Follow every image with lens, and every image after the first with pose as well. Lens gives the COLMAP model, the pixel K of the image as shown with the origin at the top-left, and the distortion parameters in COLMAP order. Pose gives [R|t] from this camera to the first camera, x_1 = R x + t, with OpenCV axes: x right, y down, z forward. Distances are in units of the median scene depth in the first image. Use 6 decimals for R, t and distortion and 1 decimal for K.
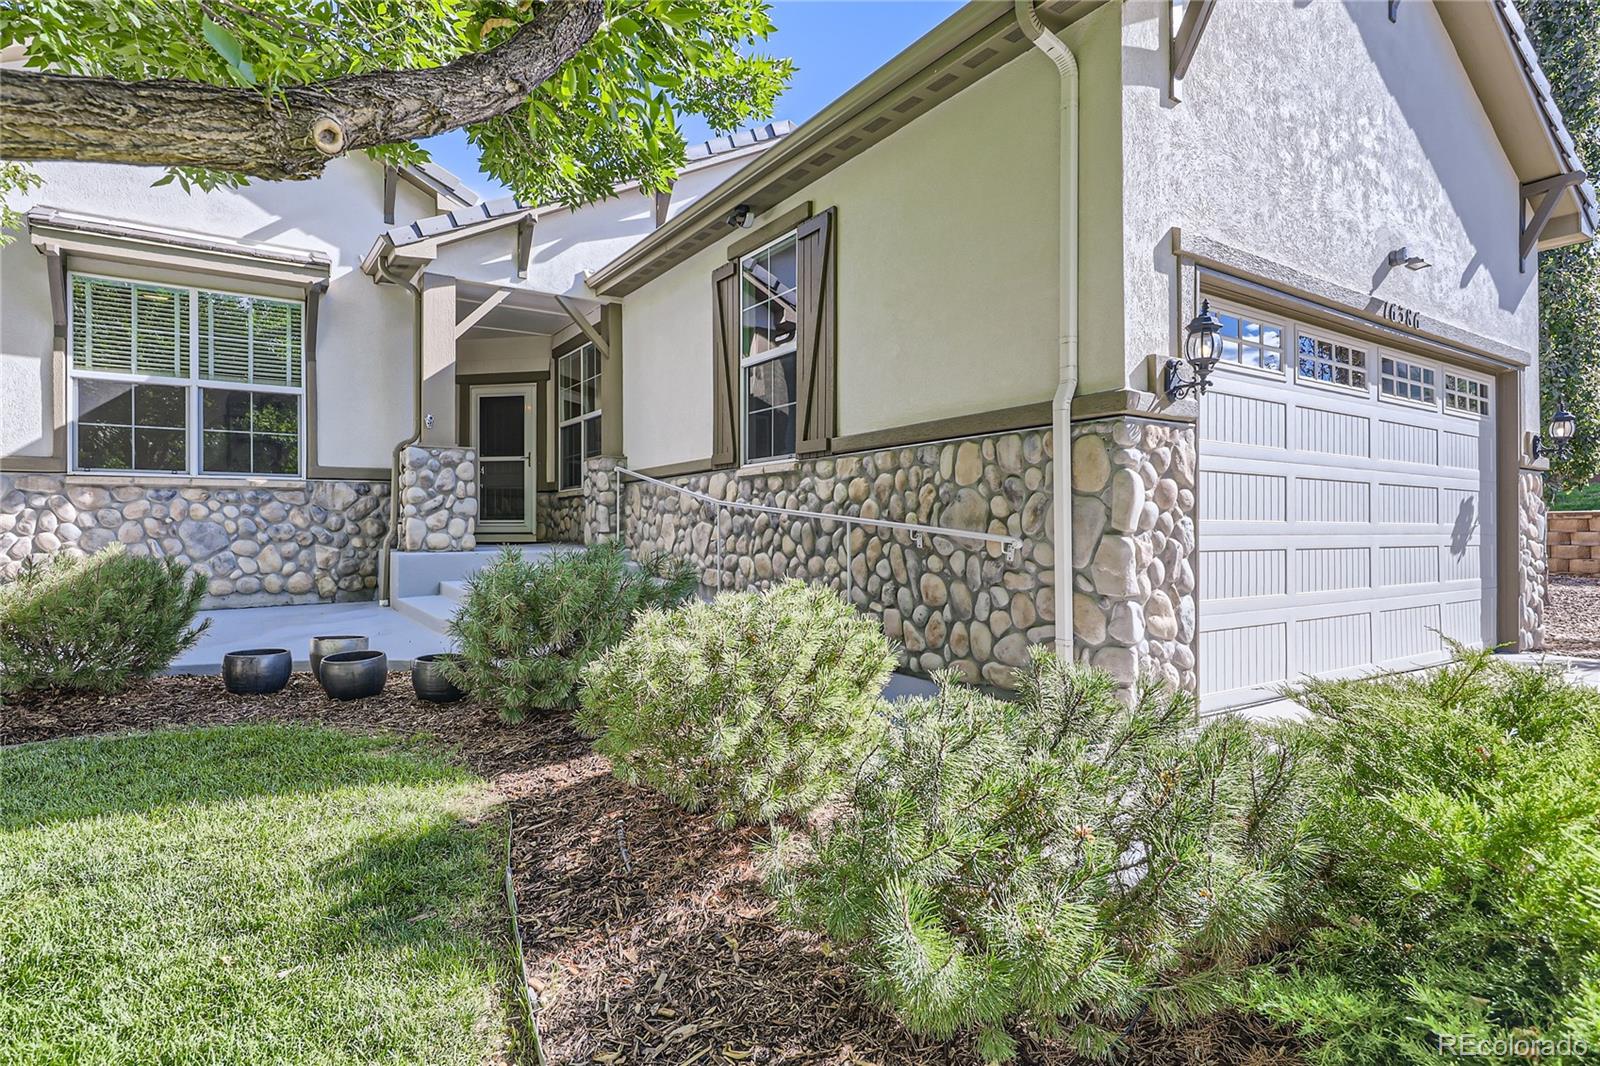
lens RADIAL K [[836.2, 0, 798.4], [0, 836.2, 537.2], [0, 0, 1]] dist [0.000446, -0.005086]
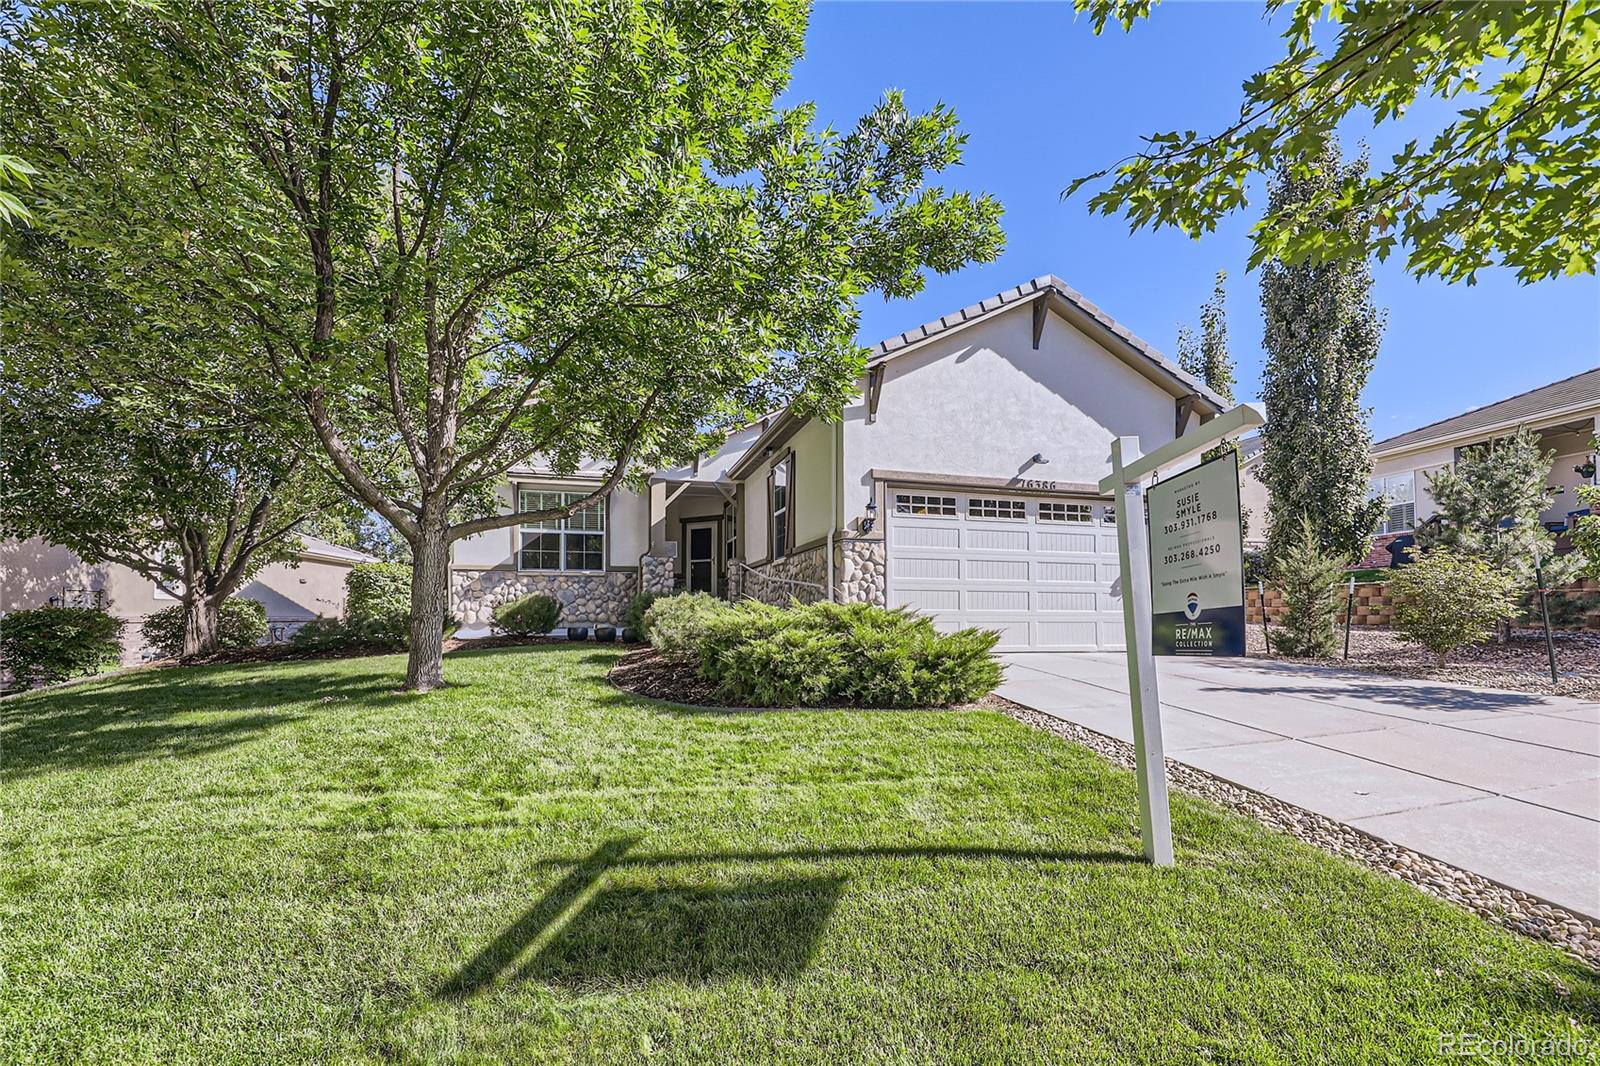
lens RADIAL K [[658.6, 0, 814.0], [0, 658.6, 608.3], [0, 0, 1]] dist [-0.025511, -0.000793]
pose [[0.963670, -0.005094, -0.267048, 0.495707], [0.000830, 0.999870, -0.016080, 0.067560], [0.267096, 0.015274, 0.963549, -0.647506]]
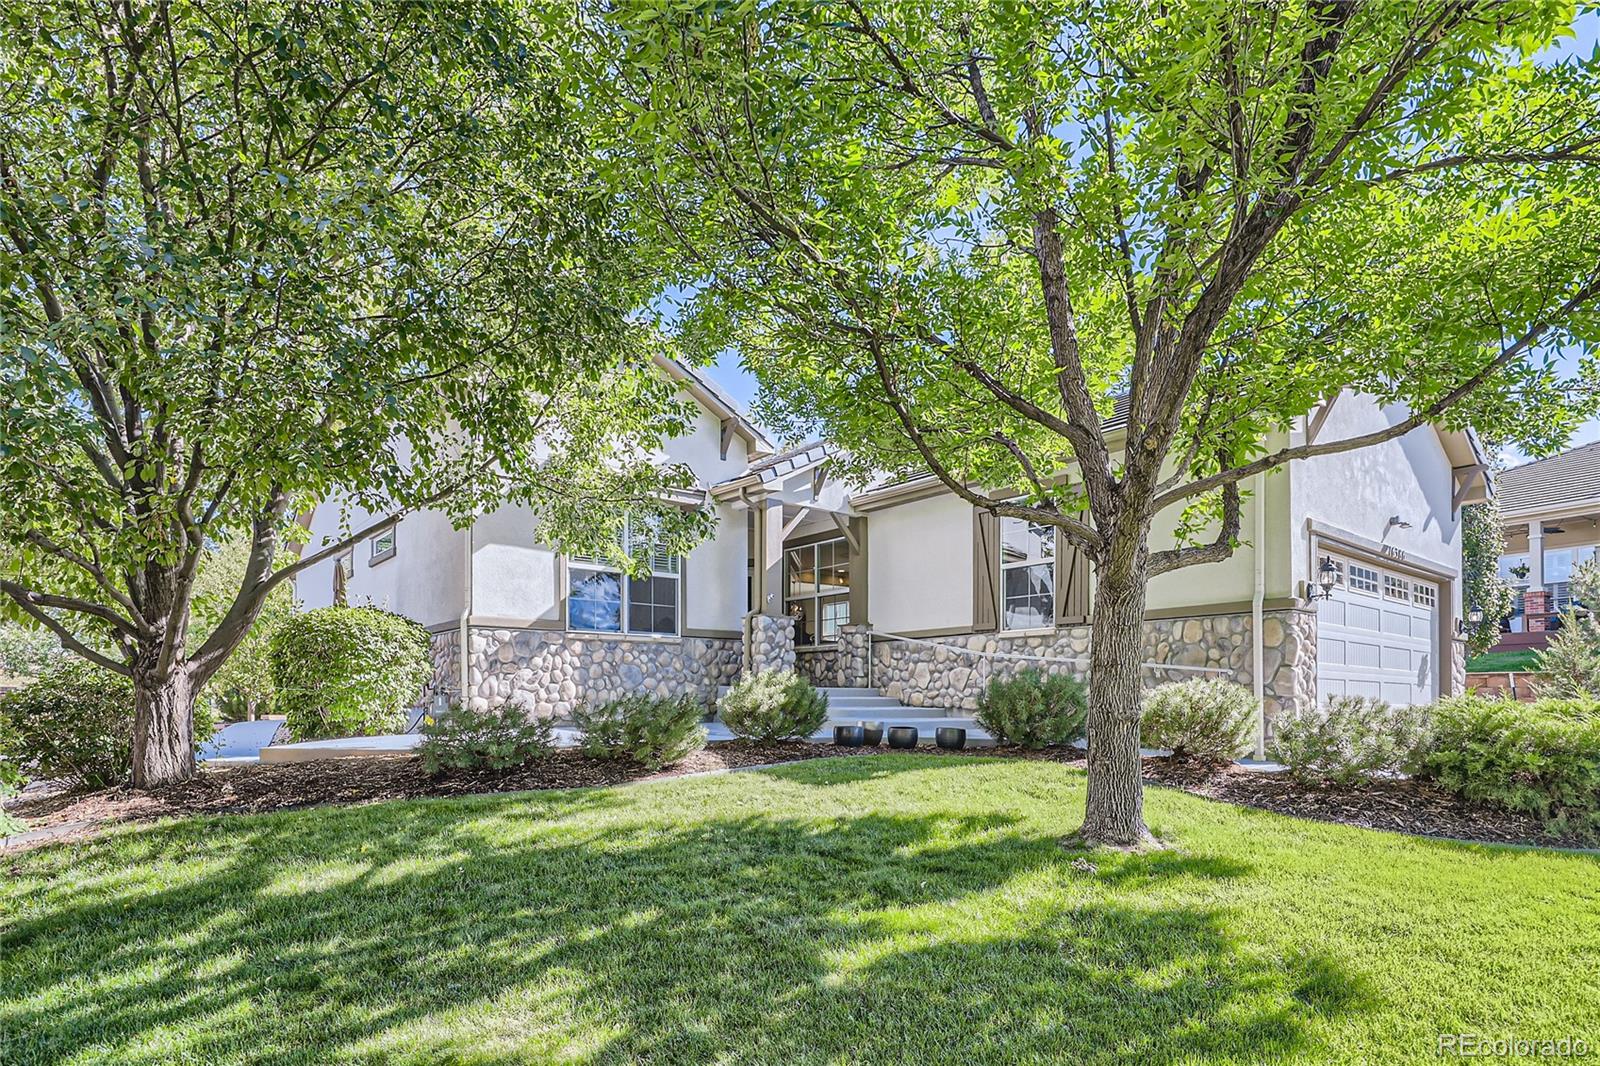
lens RADIAL K [[838.3, 0, 810.2], [0, 838.3, 708.8], [0, 0, 1]] dist [-0.031948, 0.002441]
pose [[0.997211, 0.004991, 0.074467, -0.544752], [-0.005319, 0.999977, 0.004200, 0.056838], [-0.074445, -0.004584, 0.997215, -0.553738]]
